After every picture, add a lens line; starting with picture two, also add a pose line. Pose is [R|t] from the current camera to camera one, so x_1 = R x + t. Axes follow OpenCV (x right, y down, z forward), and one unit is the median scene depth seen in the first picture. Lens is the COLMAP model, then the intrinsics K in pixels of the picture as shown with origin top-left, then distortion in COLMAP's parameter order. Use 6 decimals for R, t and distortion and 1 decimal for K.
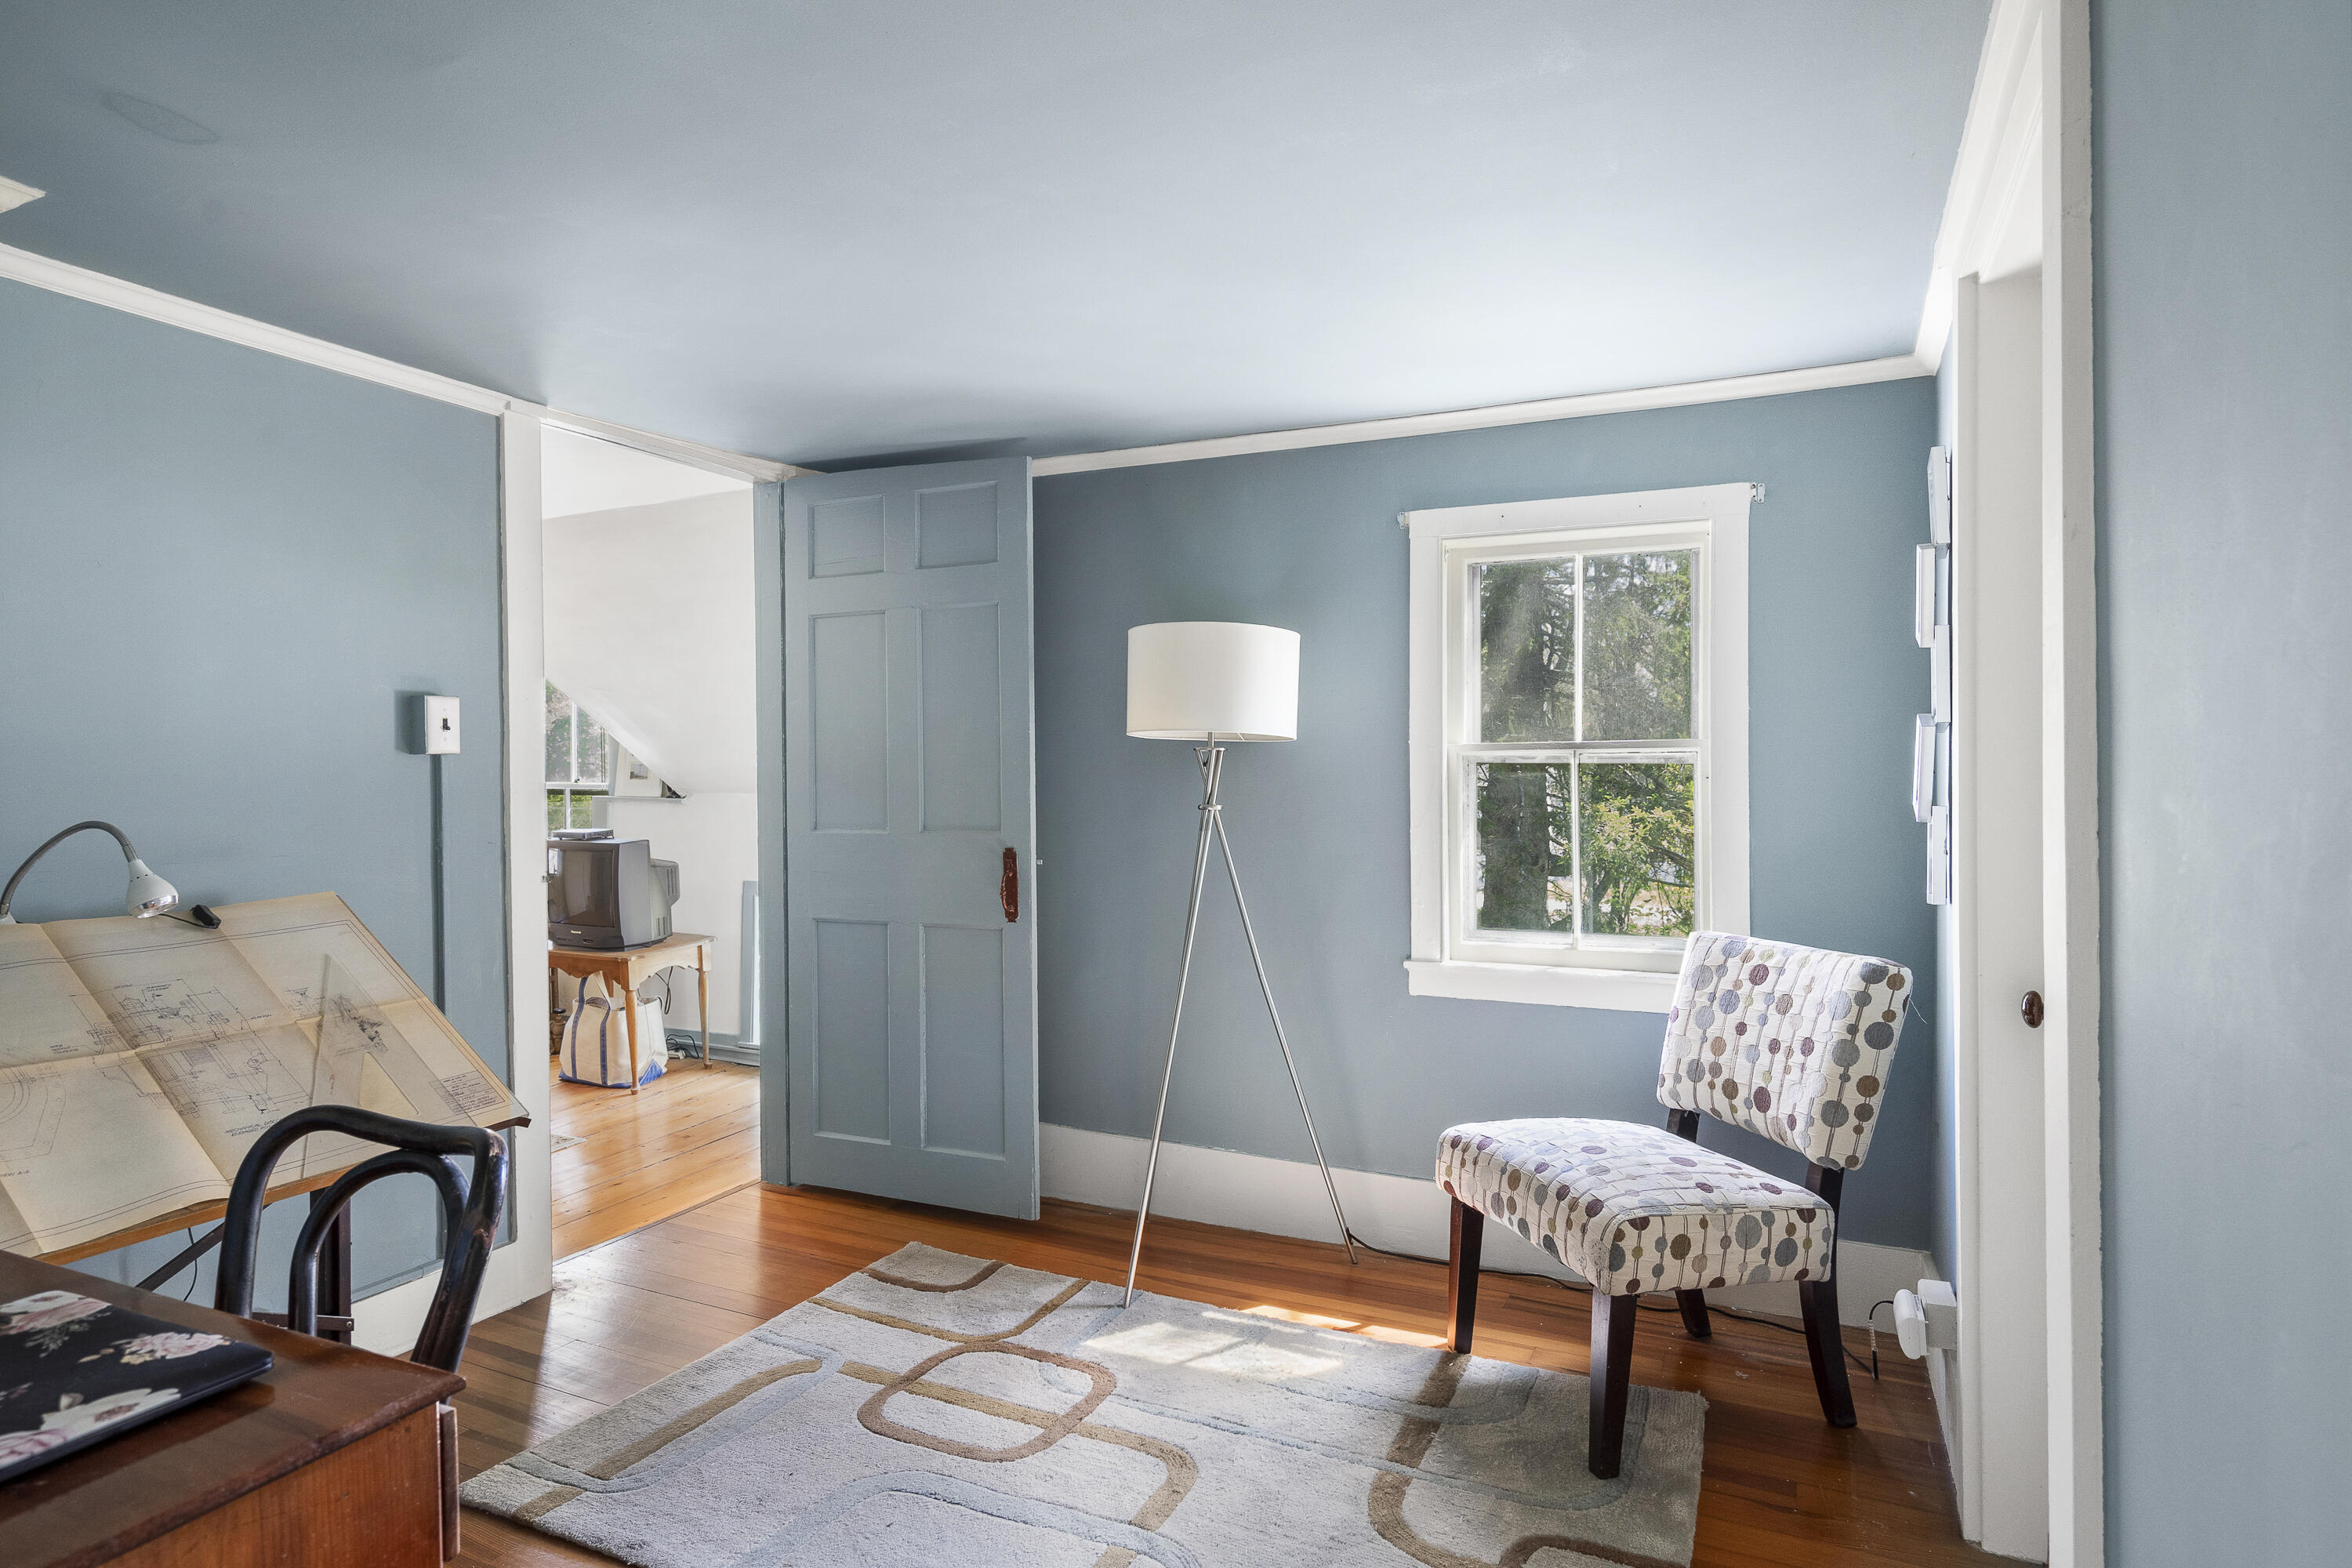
lens RADIAL K [[1330.1, 0, 1168.9], [0, 1330.1, 780.8], [0, 0, 1]] dist [0.023021, -0.000198]
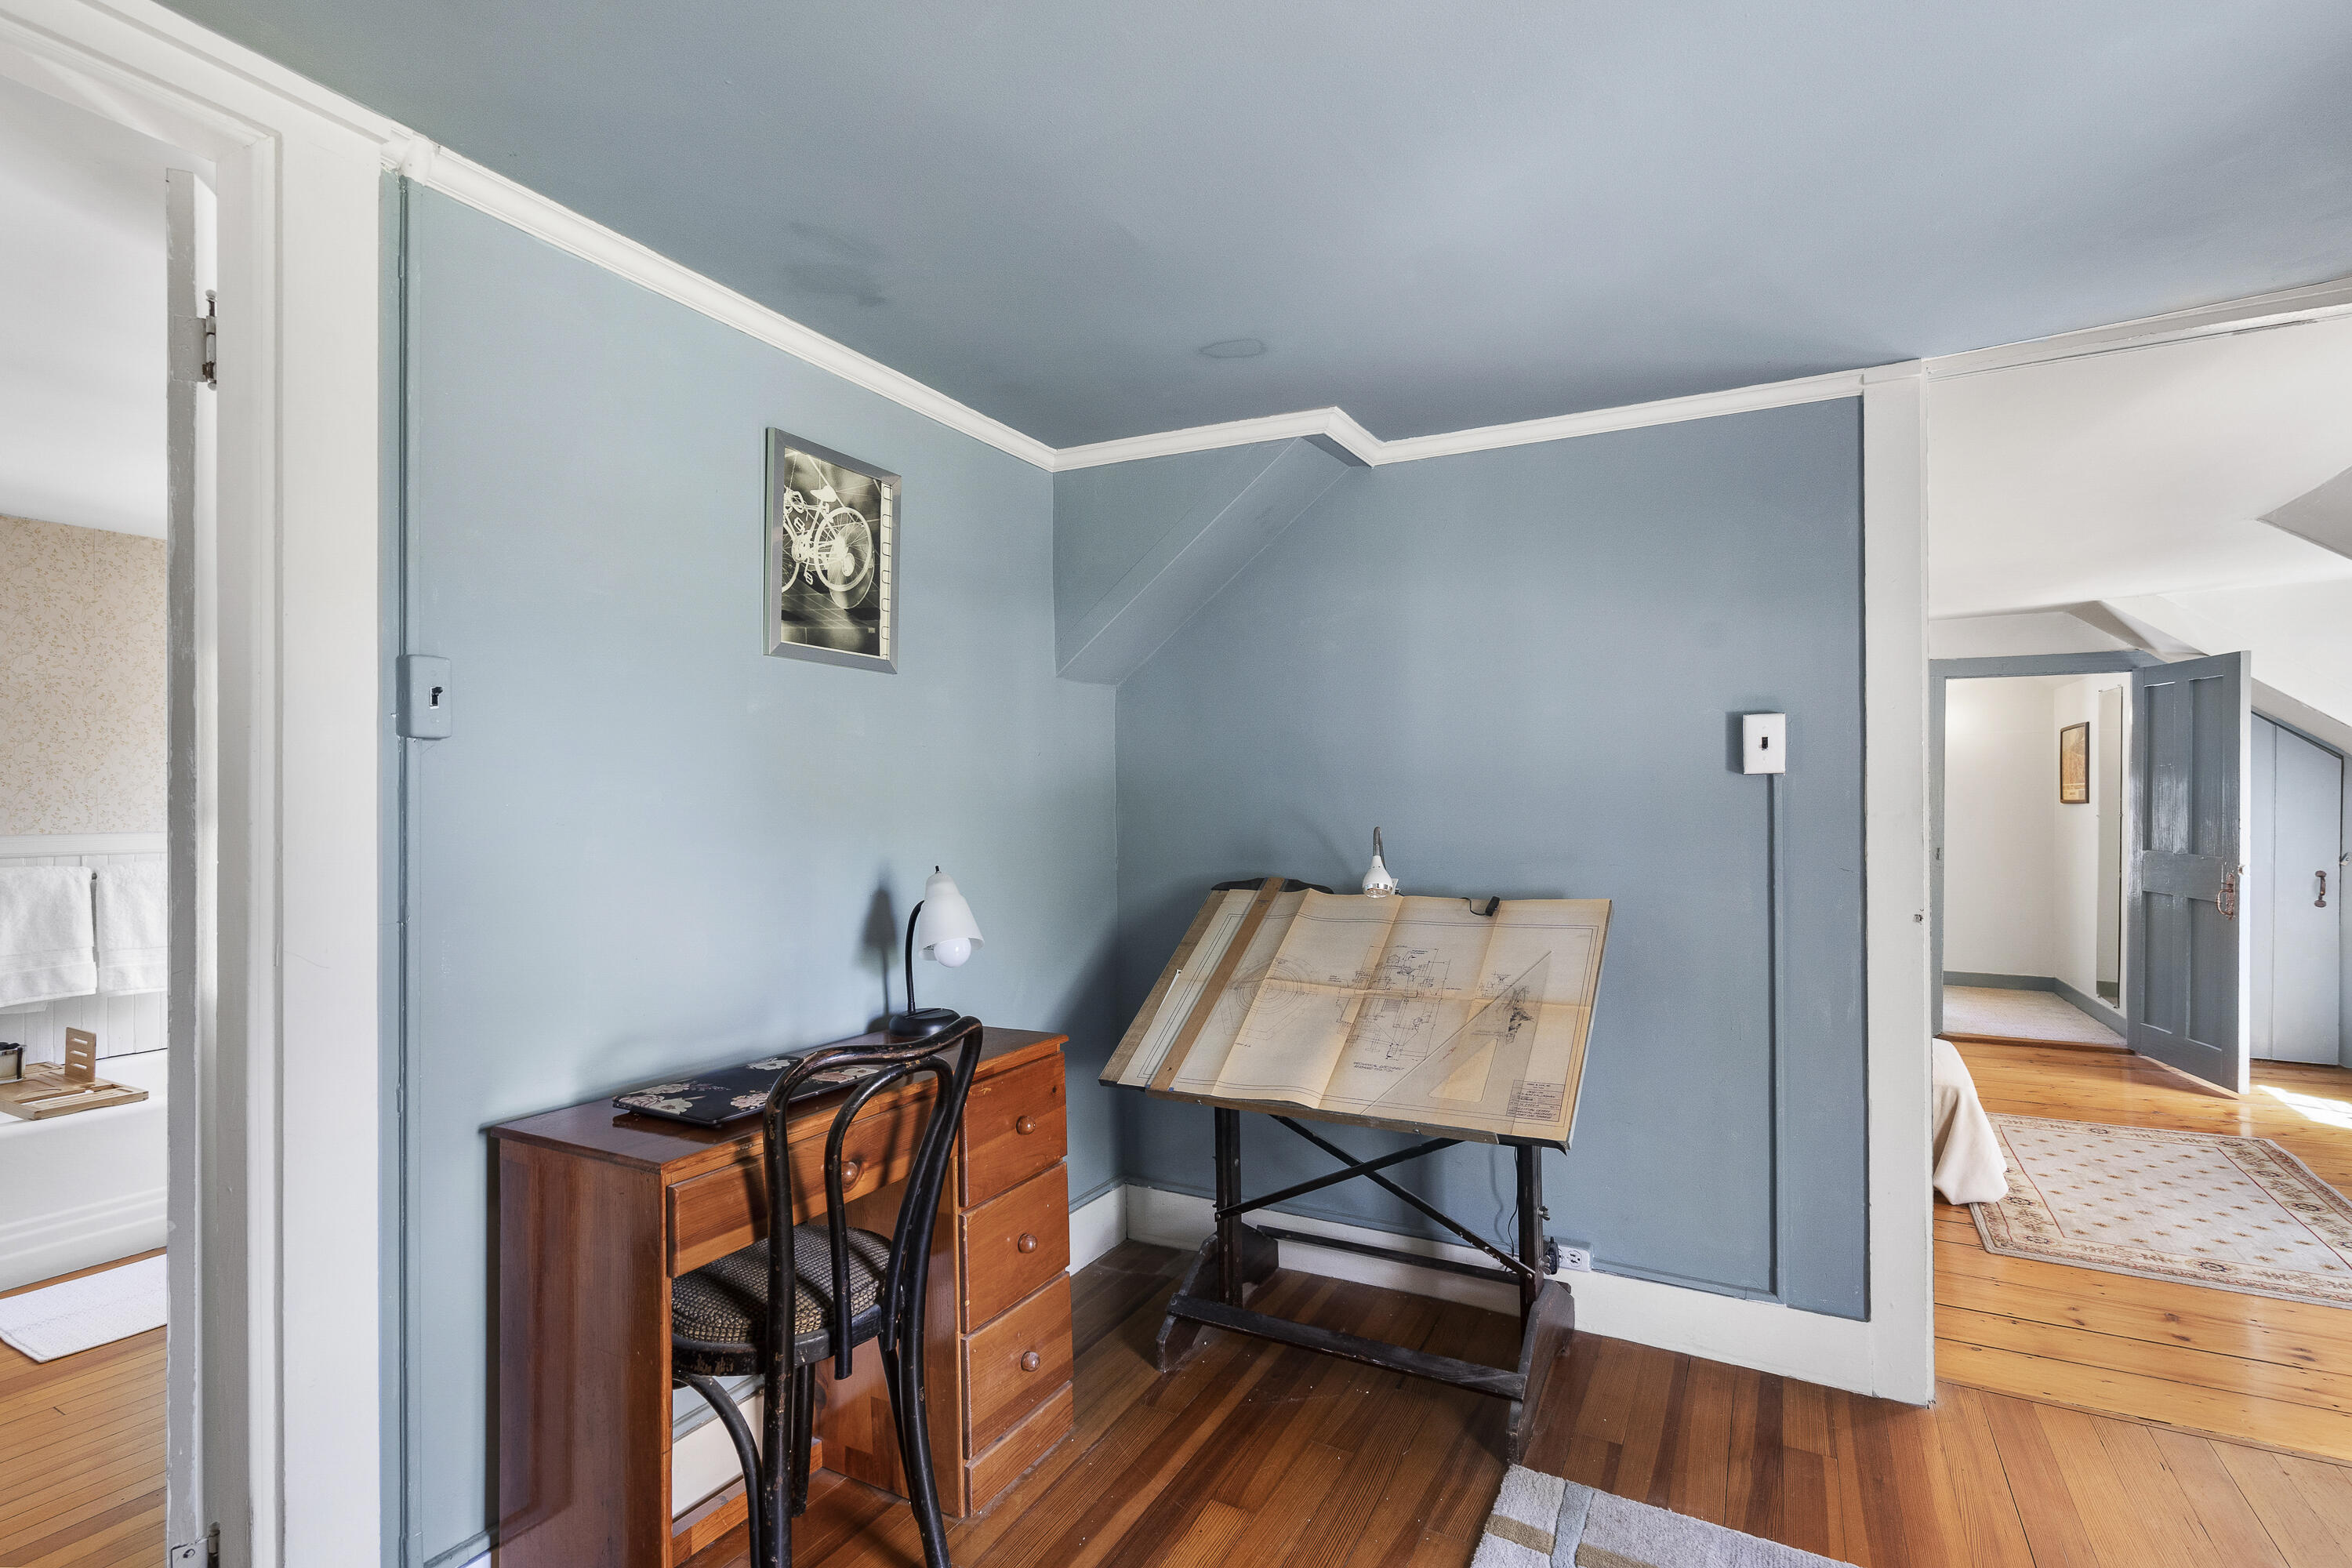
lens RADIAL K [[1077.8, 0, 1160.5], [0, 1077.8, 802.1], [0, 0, 1]] dist [0.015348, -0.000005]
pose [[-0.074480, 0.008690, -0.997185, 0.276777], [0.000596, 0.999962, 0.008670, -0.006697], [0.997222, 0.000051, -0.074482, 0.627087]]
